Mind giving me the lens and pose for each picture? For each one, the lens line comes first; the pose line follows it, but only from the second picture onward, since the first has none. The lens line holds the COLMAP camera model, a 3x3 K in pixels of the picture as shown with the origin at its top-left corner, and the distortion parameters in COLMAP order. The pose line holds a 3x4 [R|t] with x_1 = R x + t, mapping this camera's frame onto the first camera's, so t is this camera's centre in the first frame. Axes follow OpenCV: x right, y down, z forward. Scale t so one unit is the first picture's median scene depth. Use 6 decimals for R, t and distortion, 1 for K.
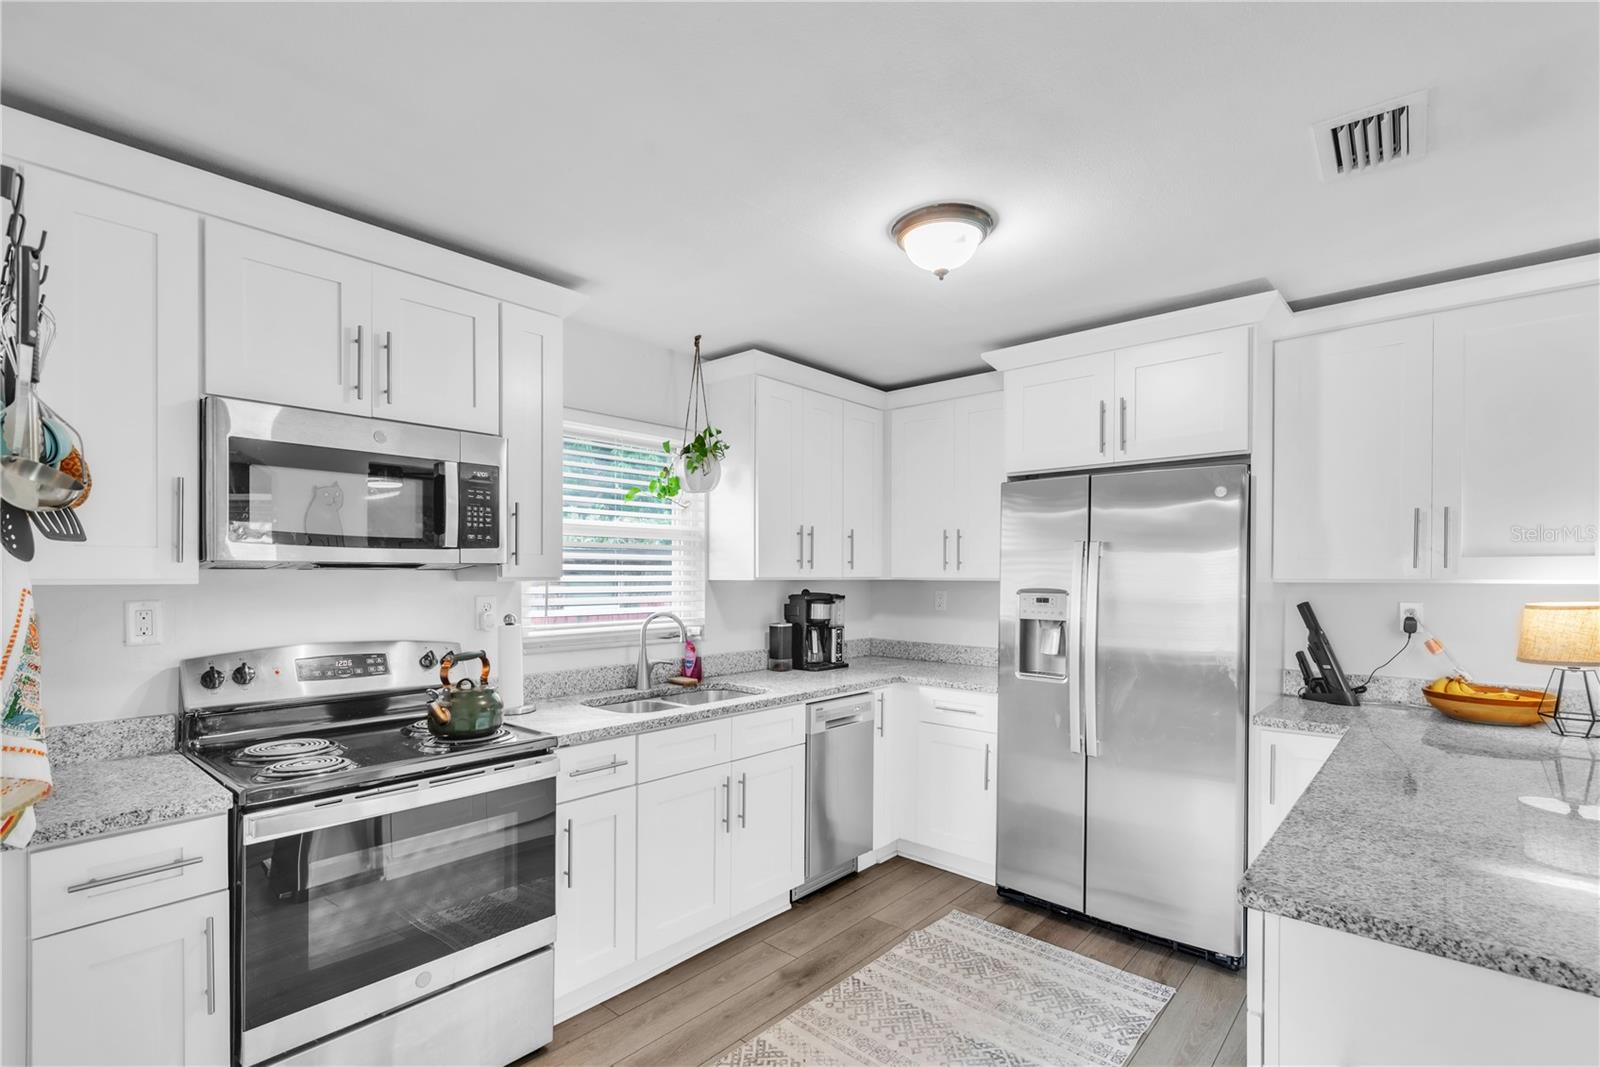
lens RADIAL K [[731.5, 0, 777.1], [0, 731.5, 584.3], [0, 0, 1]] dist [-0.002625, 0.000174]
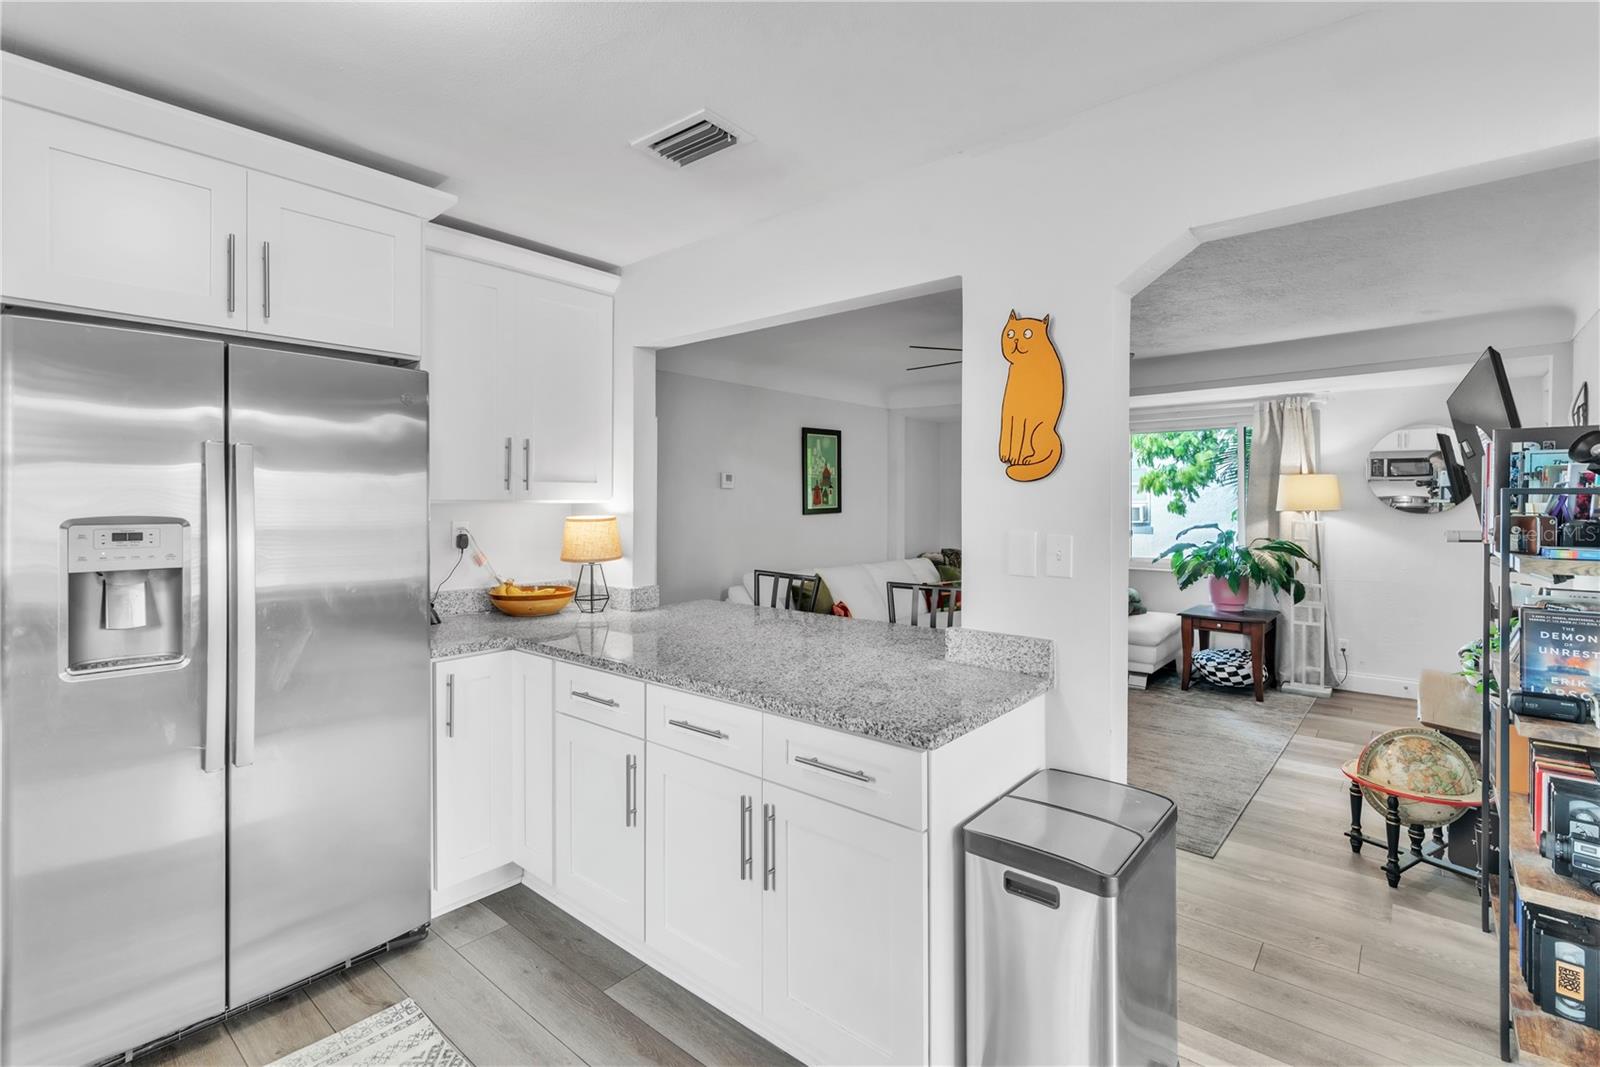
lens RADIAL K [[731.5, 0, 804.2], [0, 731.5, 503.8], [0, 0, 1]] dist [-0.002625, 0.000174]
pose [[-0.043660, -0.005918, 0.999029, -0.268495], [0.009327, 0.999936, 0.006331, -0.003436], [-0.999003, 0.009595, -0.043602, 0.538864]]
